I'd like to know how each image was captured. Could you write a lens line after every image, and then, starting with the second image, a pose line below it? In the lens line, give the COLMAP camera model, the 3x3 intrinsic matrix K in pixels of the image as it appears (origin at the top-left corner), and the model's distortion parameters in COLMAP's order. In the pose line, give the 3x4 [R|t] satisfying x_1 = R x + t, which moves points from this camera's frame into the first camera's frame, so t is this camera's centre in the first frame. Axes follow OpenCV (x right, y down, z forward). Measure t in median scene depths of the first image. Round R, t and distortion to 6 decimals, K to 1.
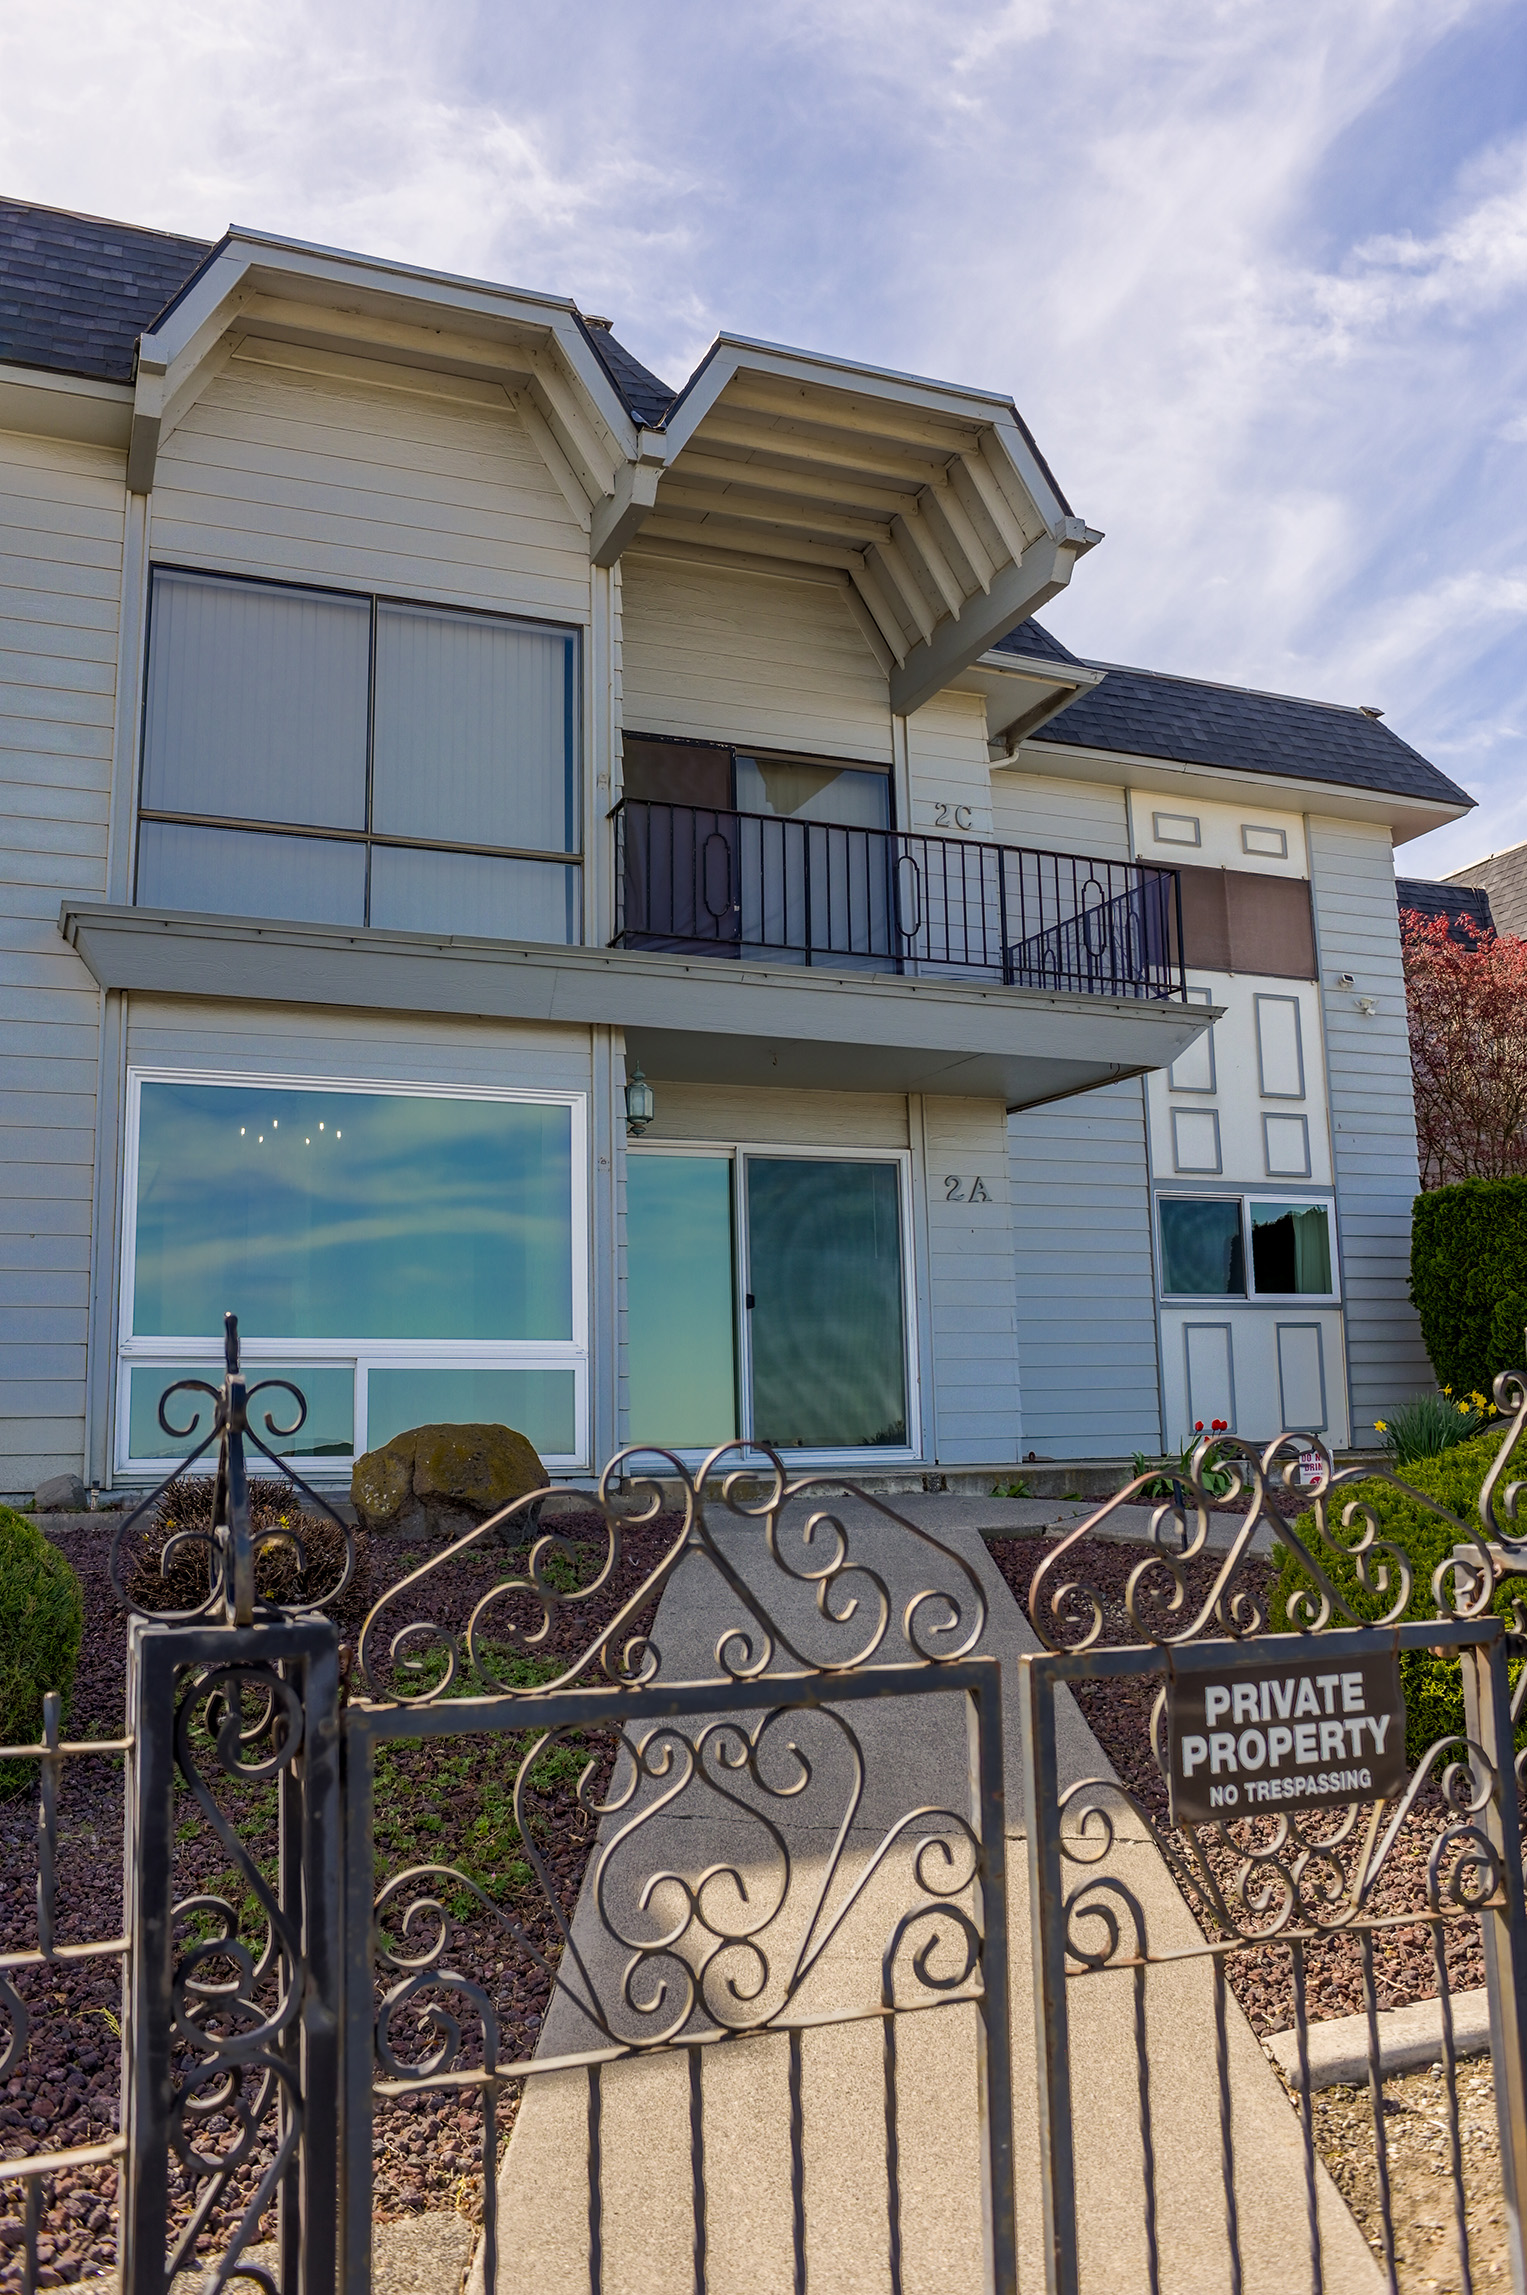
lens RADIAL K [[1868.4, 0, 776.1], [0, 1868.4, 1137.7], [0, 0, 1]] dist [-0.115037, 0.151791]
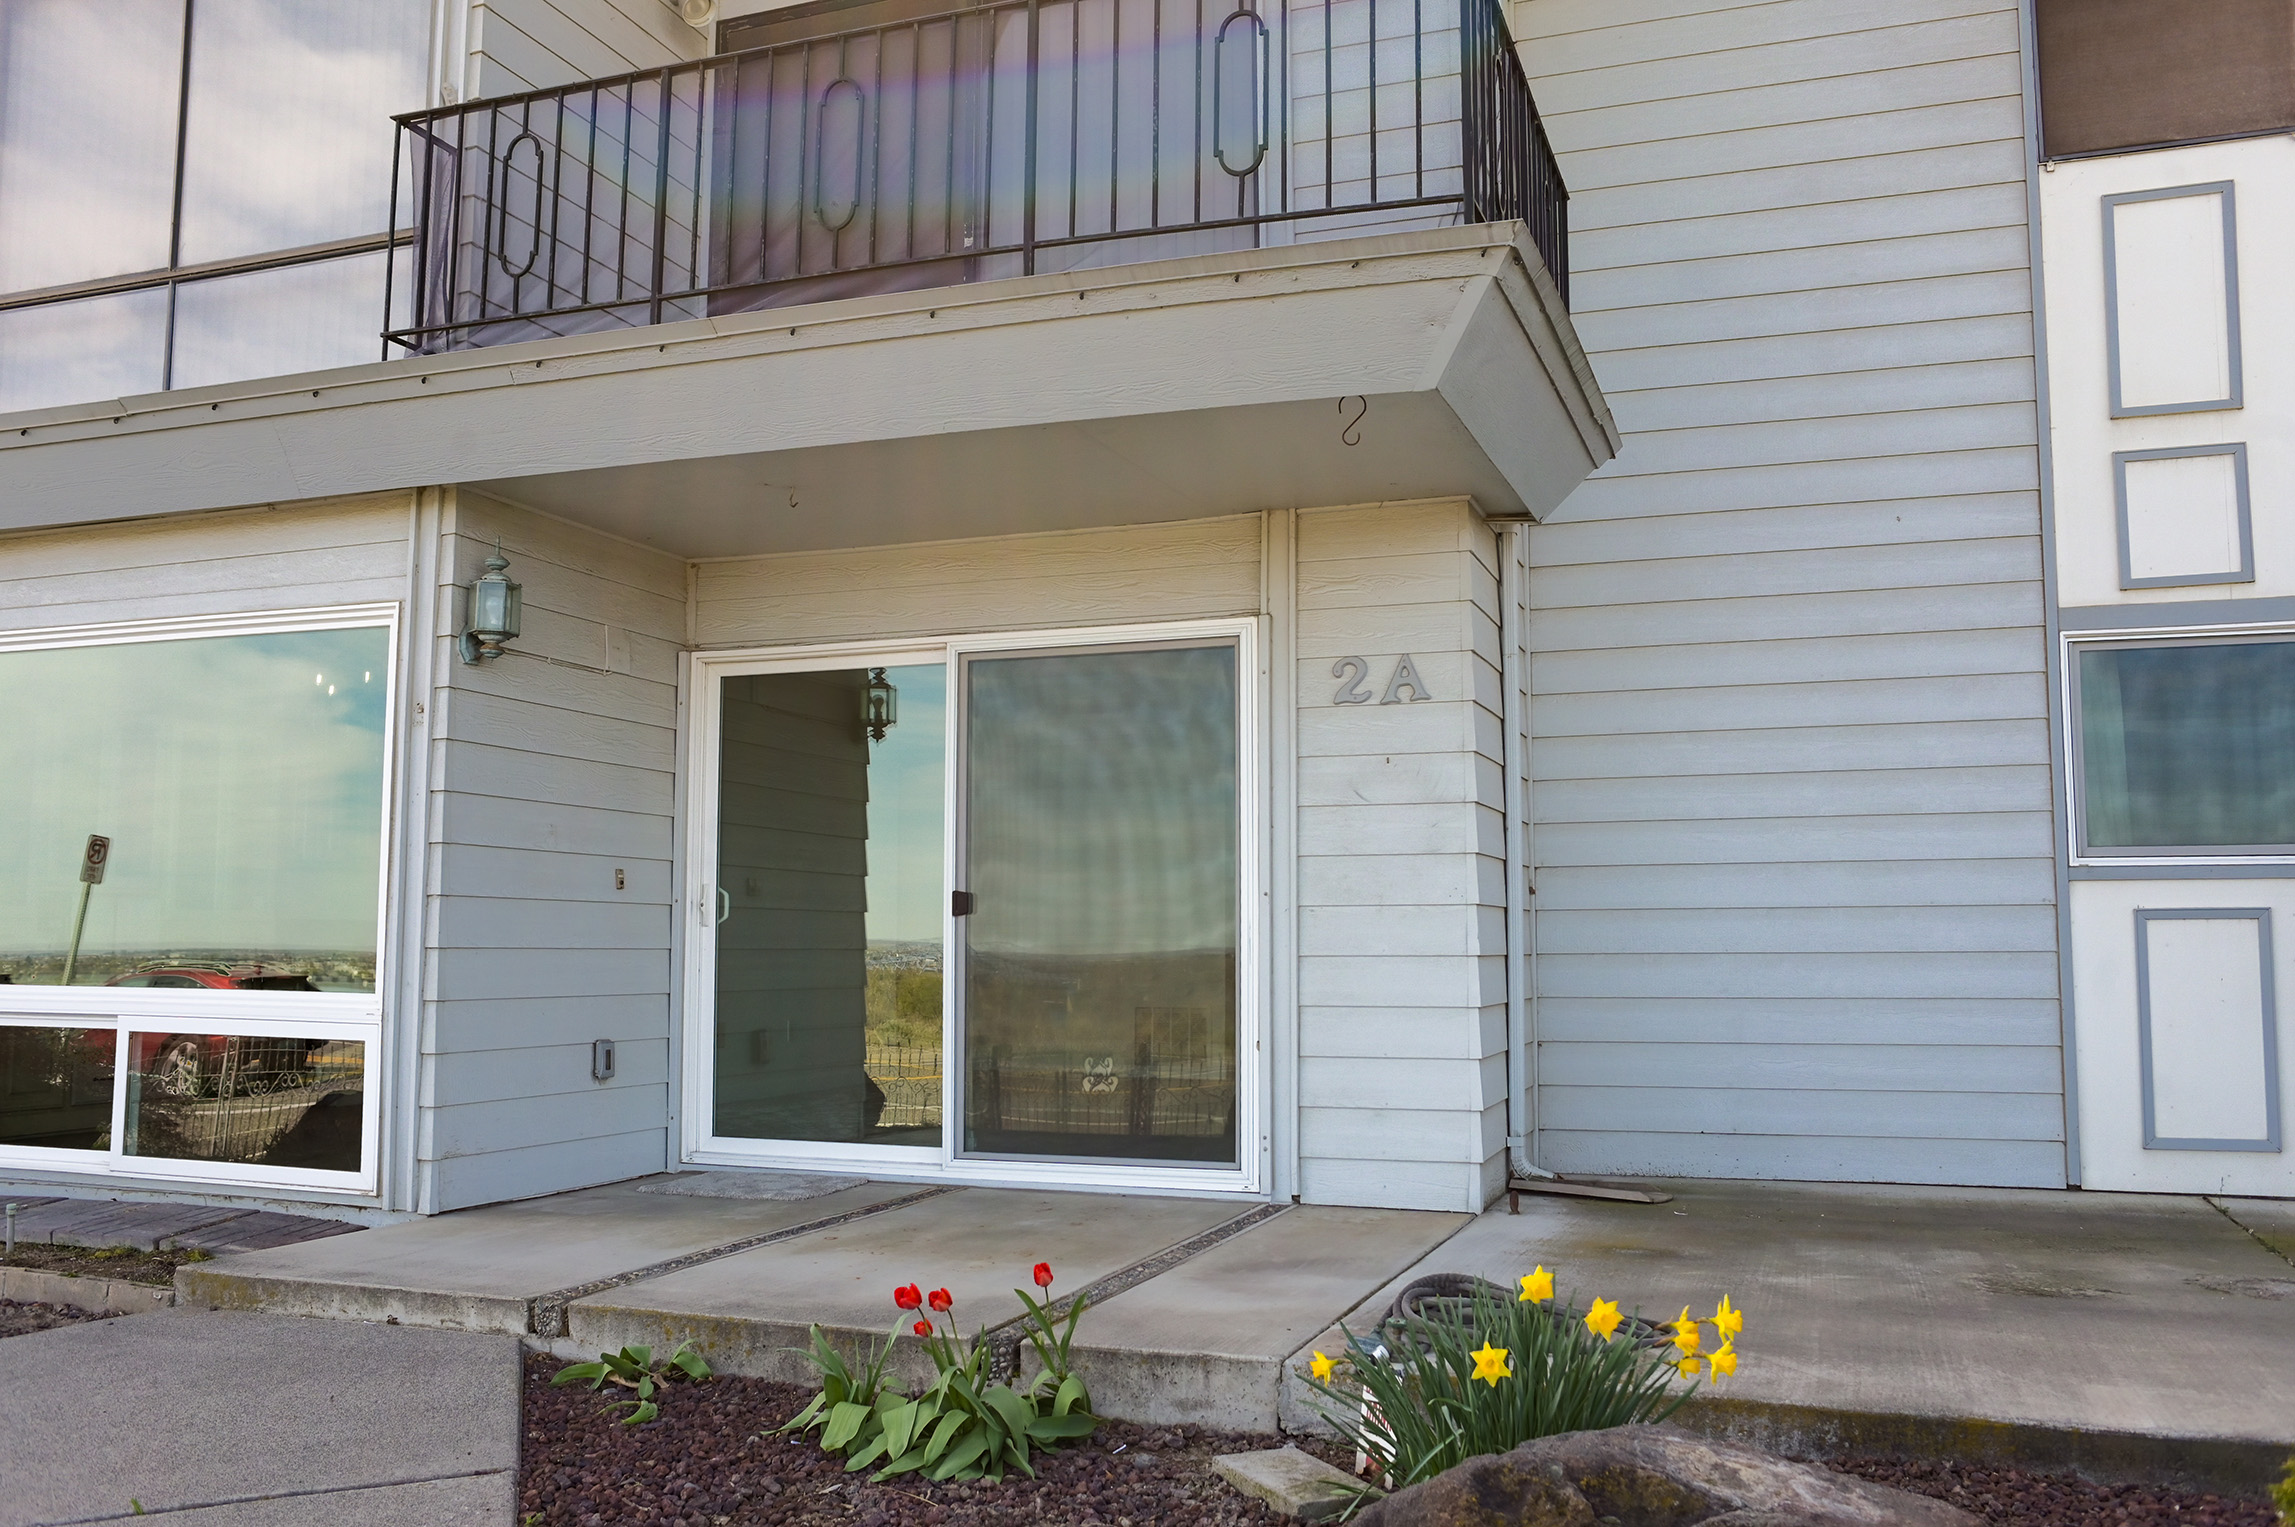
lens RADIAL K [[1943.3, 0, 1147.5], [0, 1943.3, 763.5], [0, 0, 1]] dist [-0.090871, 0.078395]
pose [[0.731040, -0.037452, -0.681306, 0.490634], [0.094513, 0.994425, 0.046748, 0.022245], [0.675757, -0.098567, 0.730505, 0.642973]]
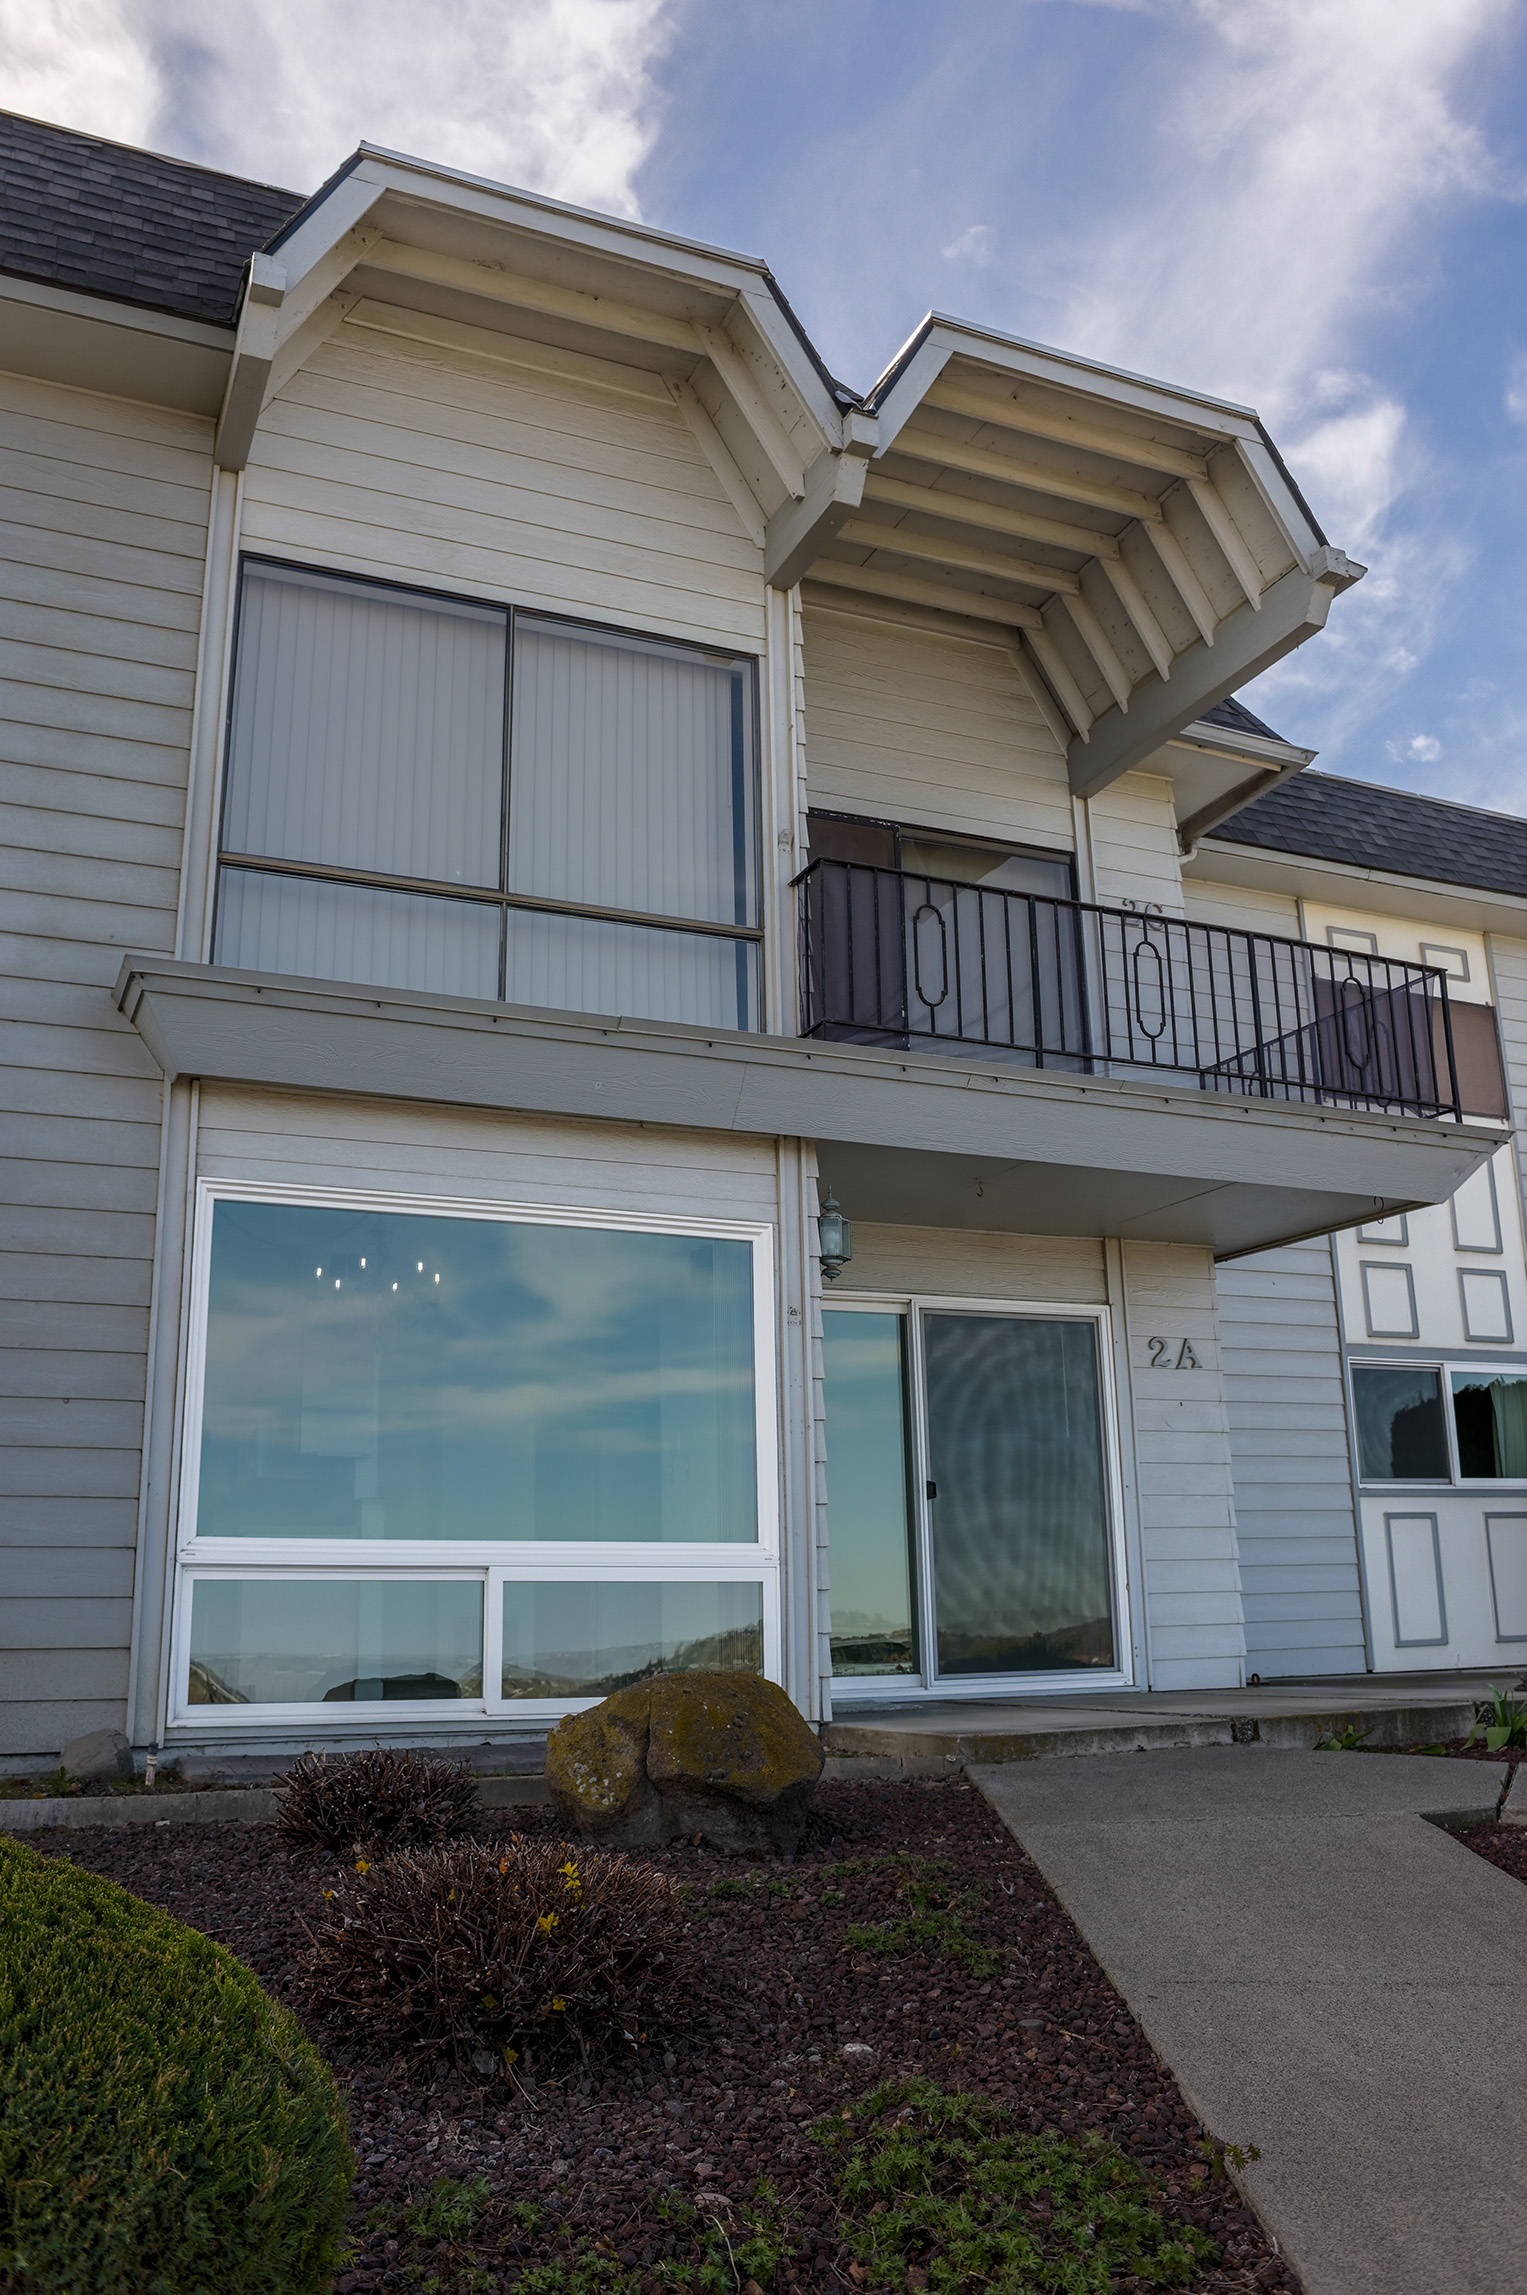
lens RADIAL K [[1868.4, 0, 776.1], [0, 1868.4, 1137.7], [0, 0, 1]] dist [-0.115037, 0.151791]
pose [[0.999641, 0.008629, 0.025362, -0.112108], [-0.006184, 0.995461, -0.094965, 0.013516], [-0.026066, 0.094774, 0.995158, 0.196743]]
